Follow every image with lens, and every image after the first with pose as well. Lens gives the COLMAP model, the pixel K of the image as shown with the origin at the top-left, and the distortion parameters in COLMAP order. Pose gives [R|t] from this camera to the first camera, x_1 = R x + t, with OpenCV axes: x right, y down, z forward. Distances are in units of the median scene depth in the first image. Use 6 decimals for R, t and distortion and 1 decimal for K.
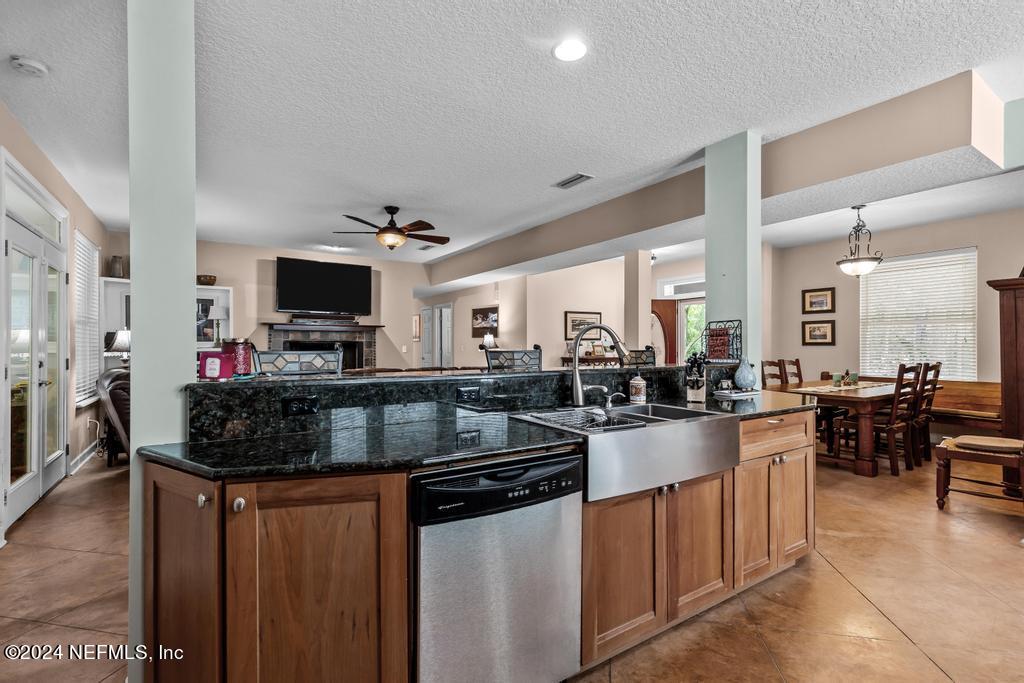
lens RADIAL K [[466.0, 0, 508.0], [0, 466.0, 343.9], [0, 0, 1]] dist [0.007324, -0.000092]
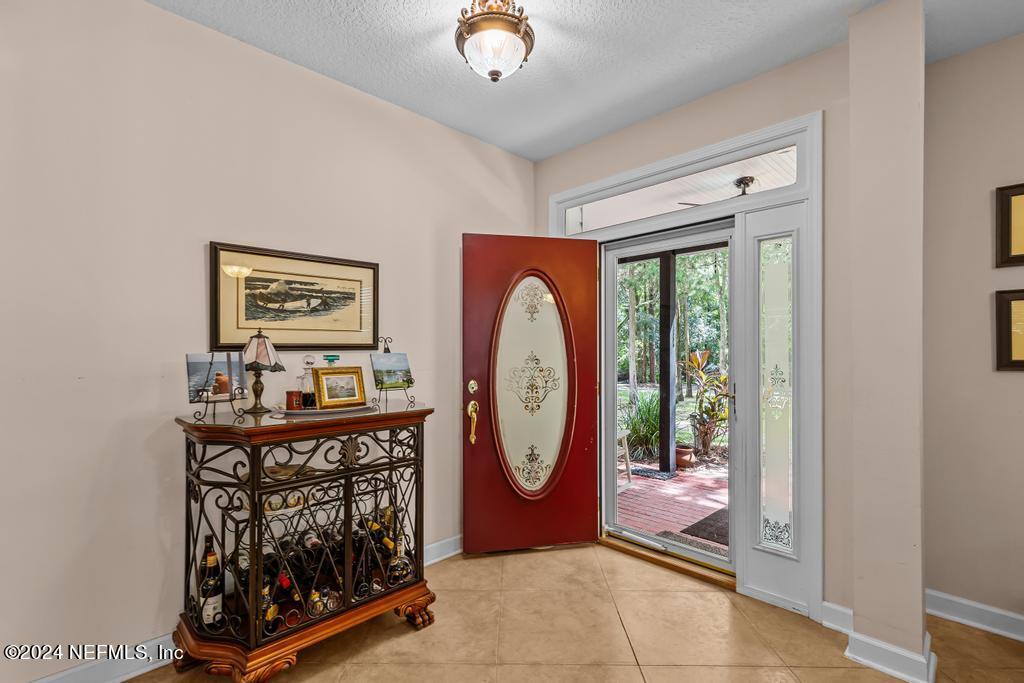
lens RADIAL K [[469.9, 0, 506.9], [0, 469.9, 342.5], [0, 0, 1]] dist [0.002945, 0.000033]
pose [[0.983072, 0.004704, 0.183159, 0.310934], [-0.002066, 0.999891, -0.014587, -0.011644], [-0.183207, 0.013961, 0.982975, 0.903756]]
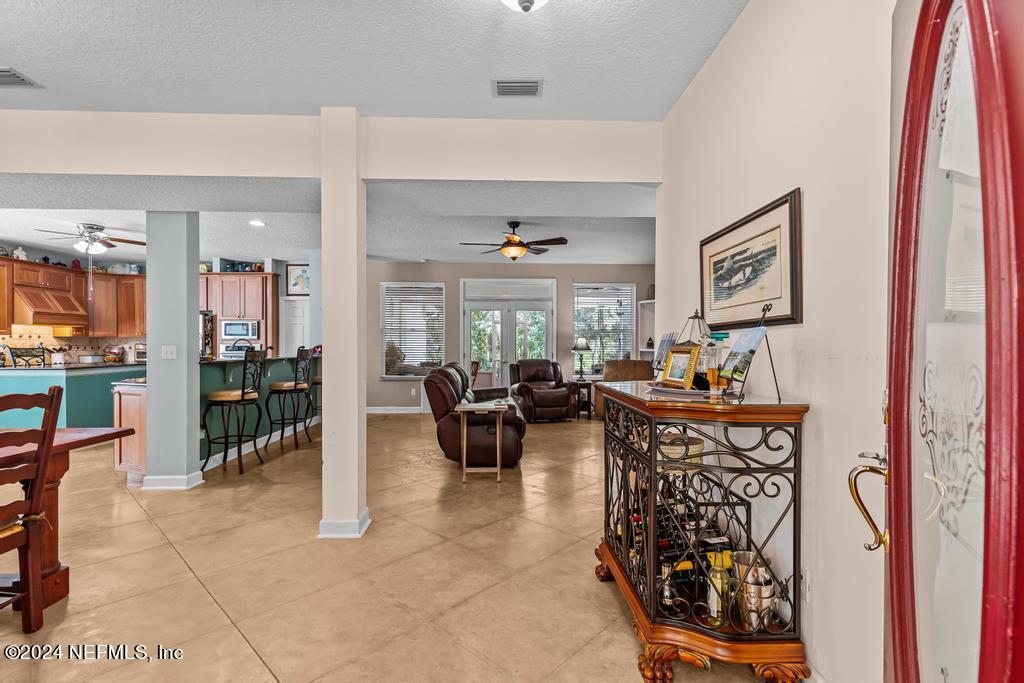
lens RADIAL K [[463.3, 0, 513.3], [0, 463.3, 349.8], [0, 0, 1]] dist [0.003316, -0.000291]
pose [[-0.520310, 0.006951, -0.853949, 0.599081], [0.001968, 0.999974, 0.006940, 0.002734], [0.853975, 0.001931, -0.520310, 1.358370]]
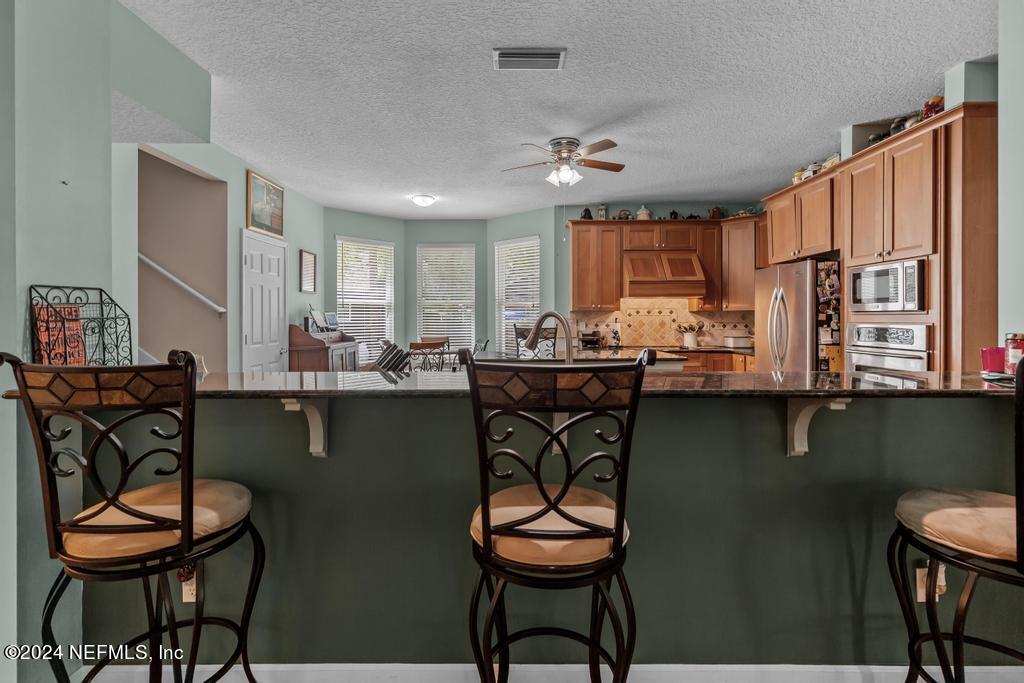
lens RADIAL K [[467.4, 0, 511.0], [0, 467.4, 317.3], [0, 0, 1]] dist [0.001231, -0.000192]
pose [[-0.830345, 0.000169, 0.557249, -0.083534], [-0.001716, 0.999994, -0.002861, -0.011056], [-0.557247, -0.003331, -0.830340, 0.655115]]
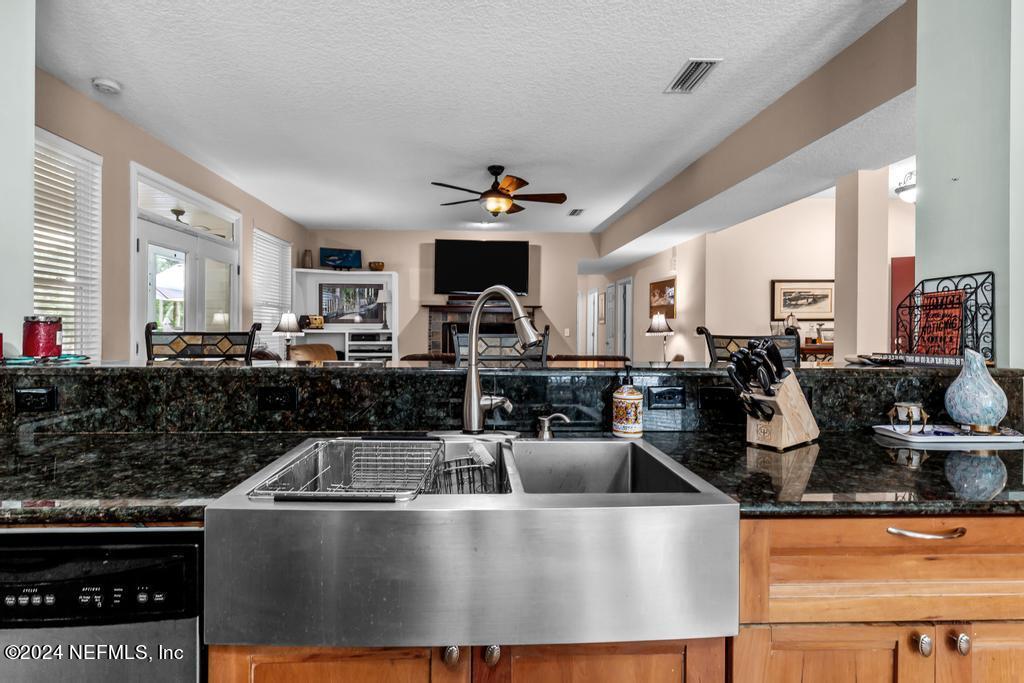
lens RADIAL K [[488.8, 0, 492.1], [0, 488.8, 331.1], [0, 0, 1]] dist [0.003465, 0.000068]
pose [[0.857493, 0.006554, -0.514455, 0.182862], [-0.002273, 0.999957, 0.008951, 0.001893], [0.514491, -0.006506, 0.857471, 0.190807]]
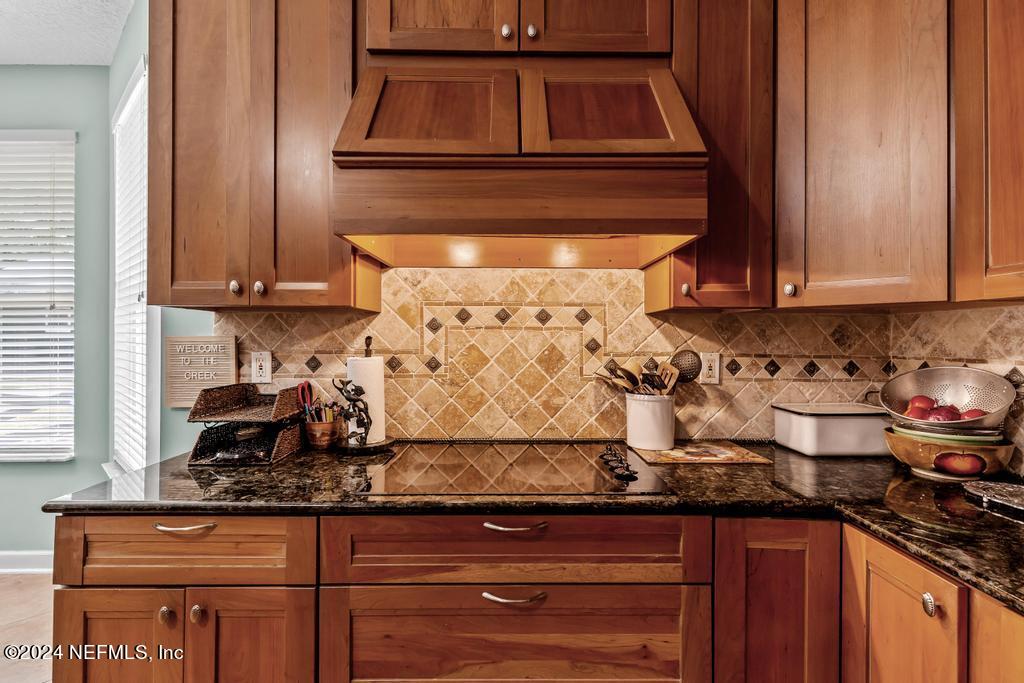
lens RADIAL K [[476.3, 0, 512.8], [0, 476.3, 336.3], [0, 0, 1]] dist [0.003151, 0.000363]
pose [[-0.839292, -0.001558, 0.543679, 0.073072], [-0.004945, 0.999976, -0.004768, -0.012248], [-0.543658, -0.006690, -0.839280, -0.119860]]
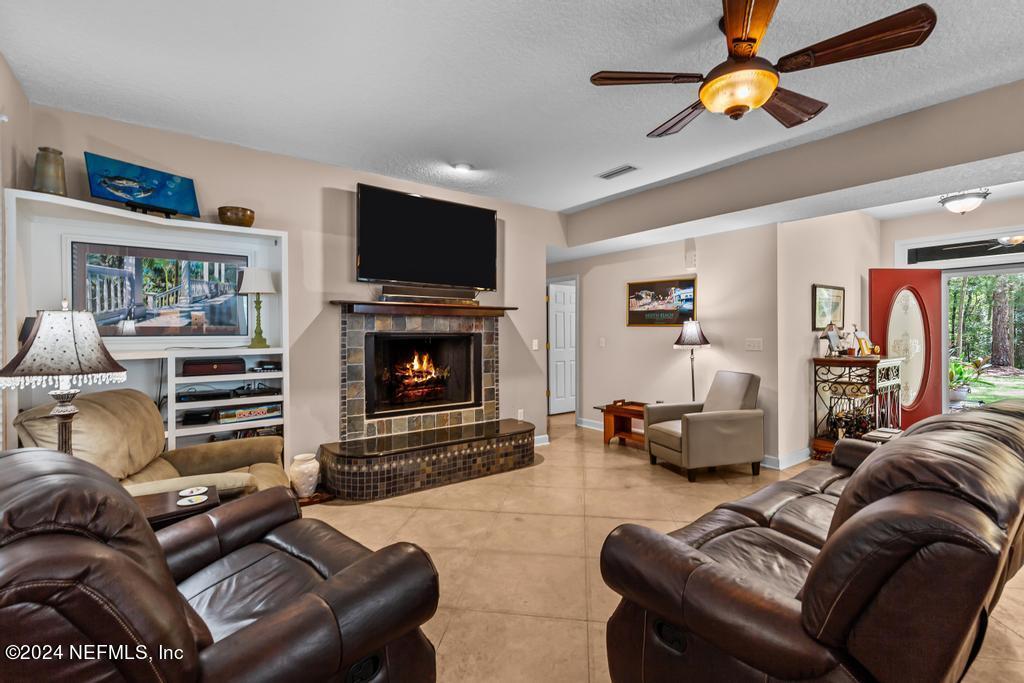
lens RADIAL K [[460.8, 0, 511.7], [0, 460.8, 333.7], [0, 0, 1]] dist [0.003331, 0.000205]
pose [[0.998239, -0.002676, 0.059252, -0.410076], [0.002263, 0.999973, 0.007037, -0.011539], [-0.059269, -0.006890, 0.998218, 0.519610]]
